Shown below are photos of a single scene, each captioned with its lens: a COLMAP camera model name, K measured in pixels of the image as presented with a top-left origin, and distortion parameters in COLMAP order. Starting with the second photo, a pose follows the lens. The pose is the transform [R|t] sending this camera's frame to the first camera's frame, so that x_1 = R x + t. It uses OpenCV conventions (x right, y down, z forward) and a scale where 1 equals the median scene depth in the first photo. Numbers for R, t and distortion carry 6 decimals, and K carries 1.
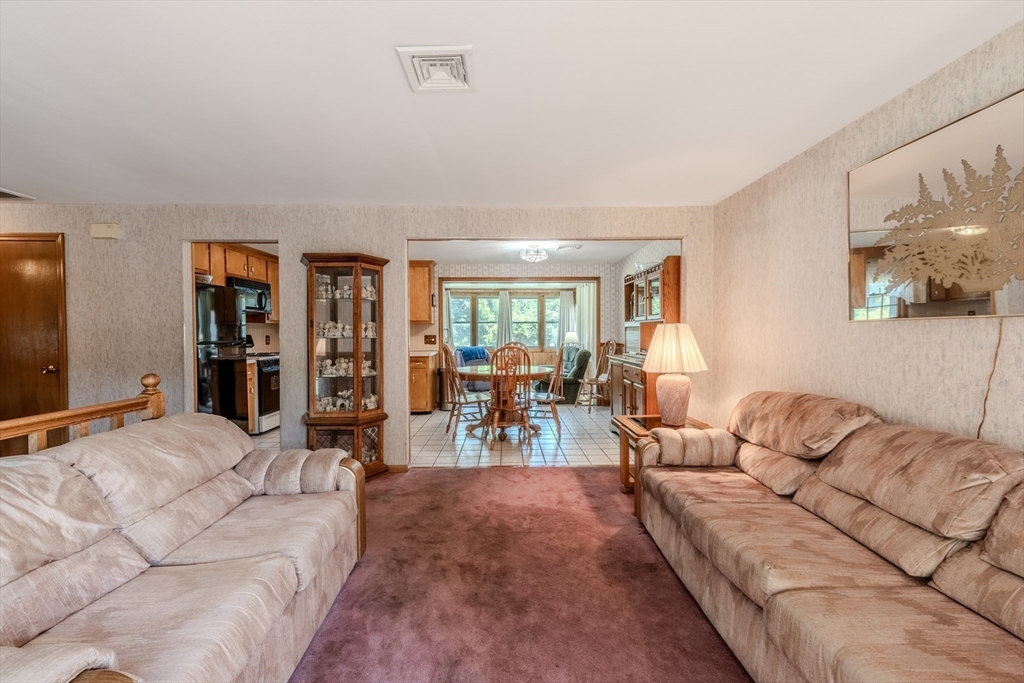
lens RADIAL K [[409.6, 0, 511.1], [0, 409.6, 336.7], [0, 0, 1]] dist [-0.000249, -0.000425]
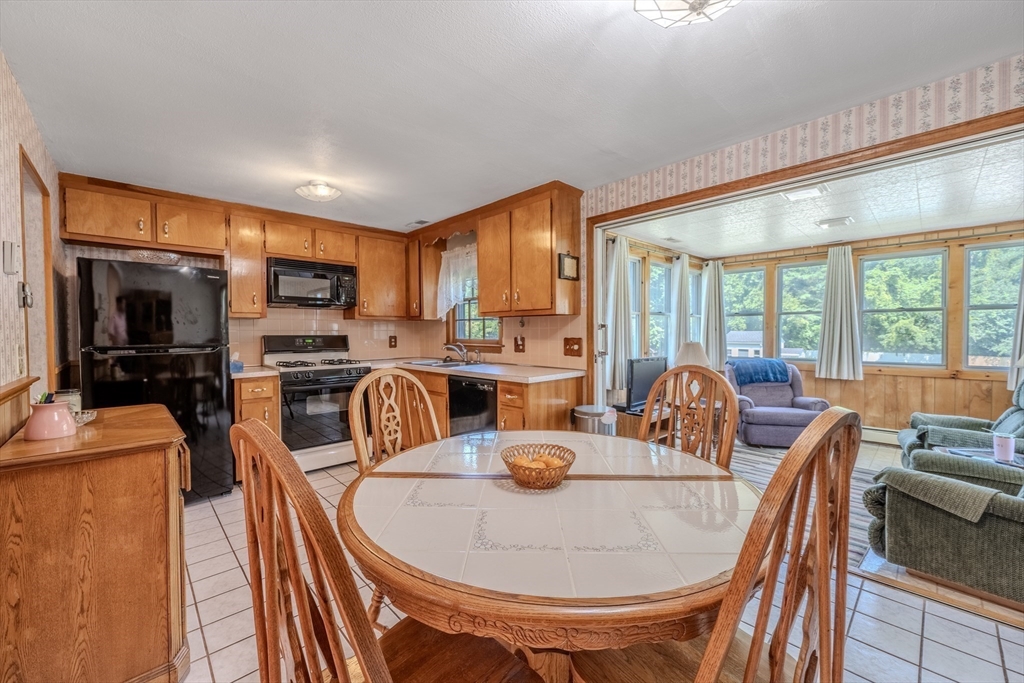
lens RADIAL K [[409.6, 0, 511.1], [0, 409.6, 336.7], [0, 0, 1]] dist [-0.000249, -0.000425]
pose [[0.689152, 0.007944, -0.724573, 0.112706], [-0.006090, 0.999968, 0.005170, -0.007345], [0.724591, 0.000850, 0.689178, 0.602946]]
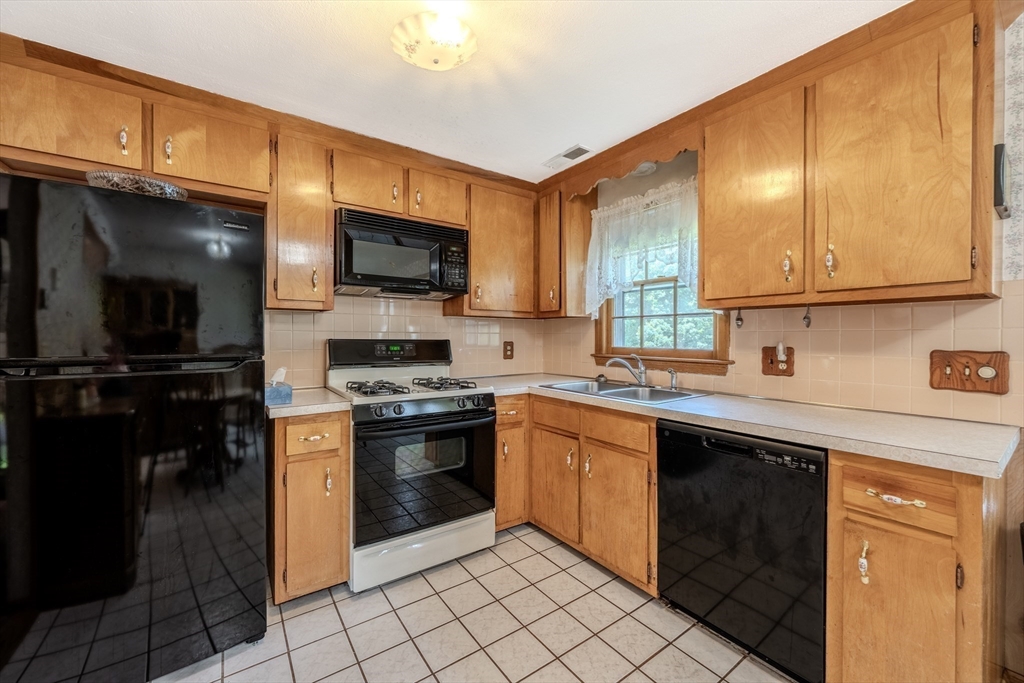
lens RADIAL K [[409.6, 0, 511.1], [0, 409.6, 336.7], [0, 0, 1]] dist [-0.000249, -0.000425]
pose [[0.581681, 0.004257, -0.813406, -0.161229], [-0.016030, 0.999852, -0.006230, -0.006307], [0.813259, 0.016663, 0.581663, 0.669589]]
